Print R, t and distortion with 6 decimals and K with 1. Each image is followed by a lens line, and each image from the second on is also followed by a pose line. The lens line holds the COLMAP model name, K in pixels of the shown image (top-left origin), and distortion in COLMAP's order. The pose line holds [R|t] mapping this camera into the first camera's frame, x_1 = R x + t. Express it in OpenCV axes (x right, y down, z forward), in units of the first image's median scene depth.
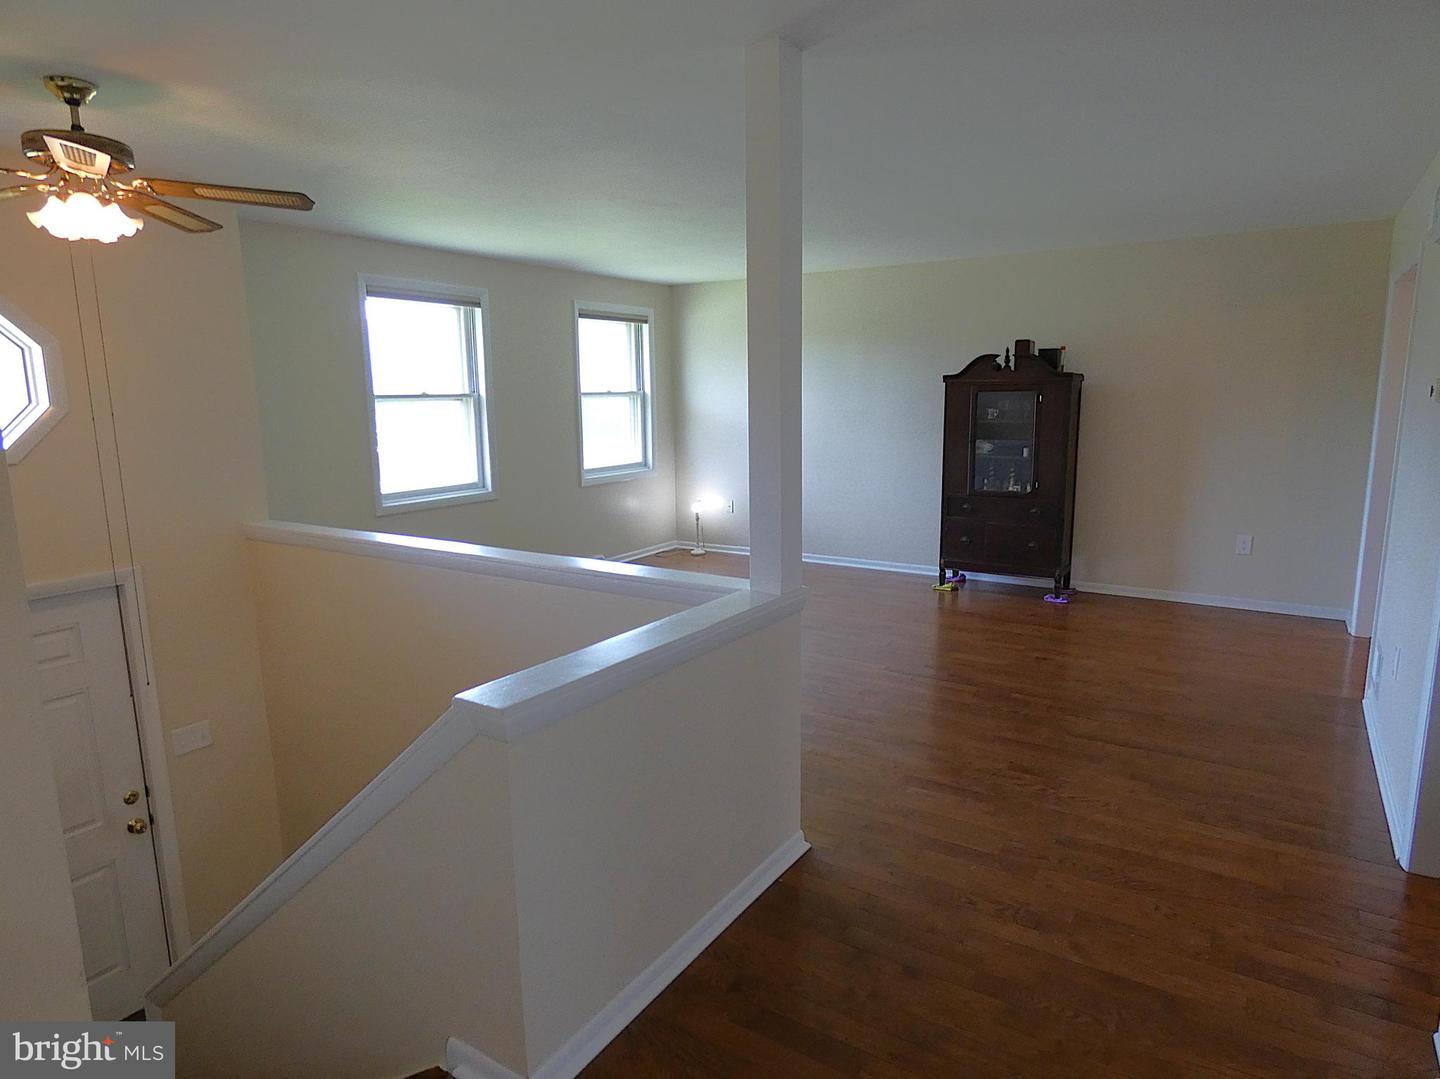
lens RADIAL K [[857.2, 0, 720.0], [0, 857.2, 539.5], [0, 0, 1]] dist [-0.001383, -0.000349]
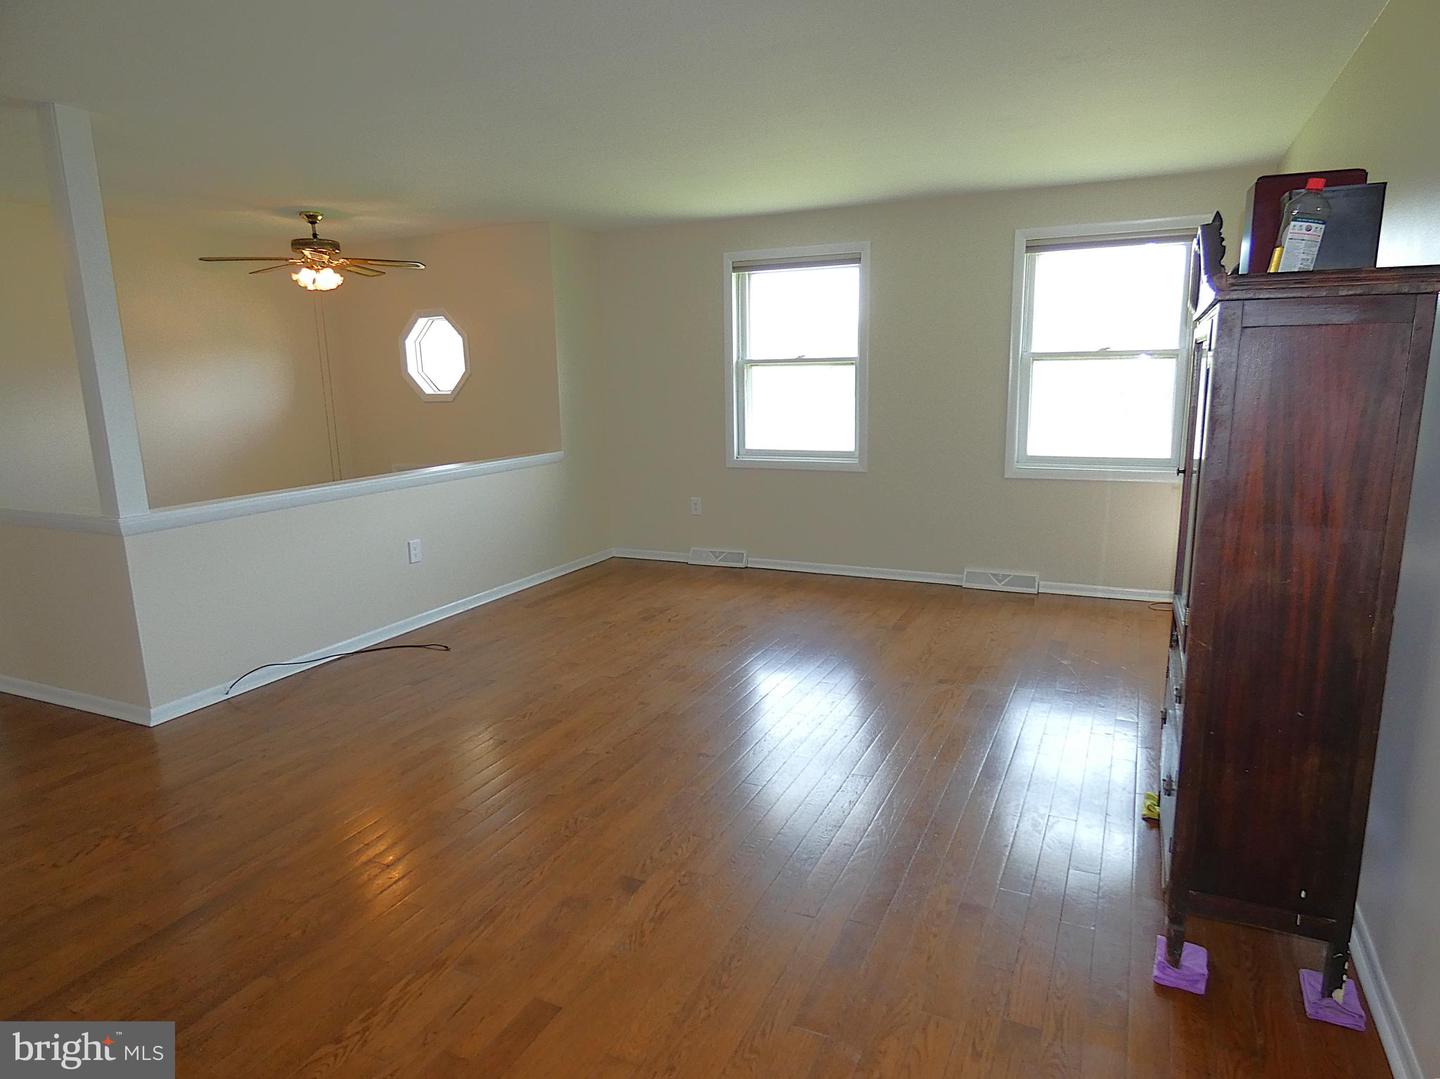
lens RADIAL K [[857.2, 0, 720.0], [0, 857.2, 539.5], [0, 0, 1]] dist [-0.001383, -0.000349]
pose [[0.120068, 0.201685, -0.972063, 0.690918], [-0.151405, 0.971413, 0.182849, -0.133390], [0.981152, 0.125221, 0.147172, 0.788238]]
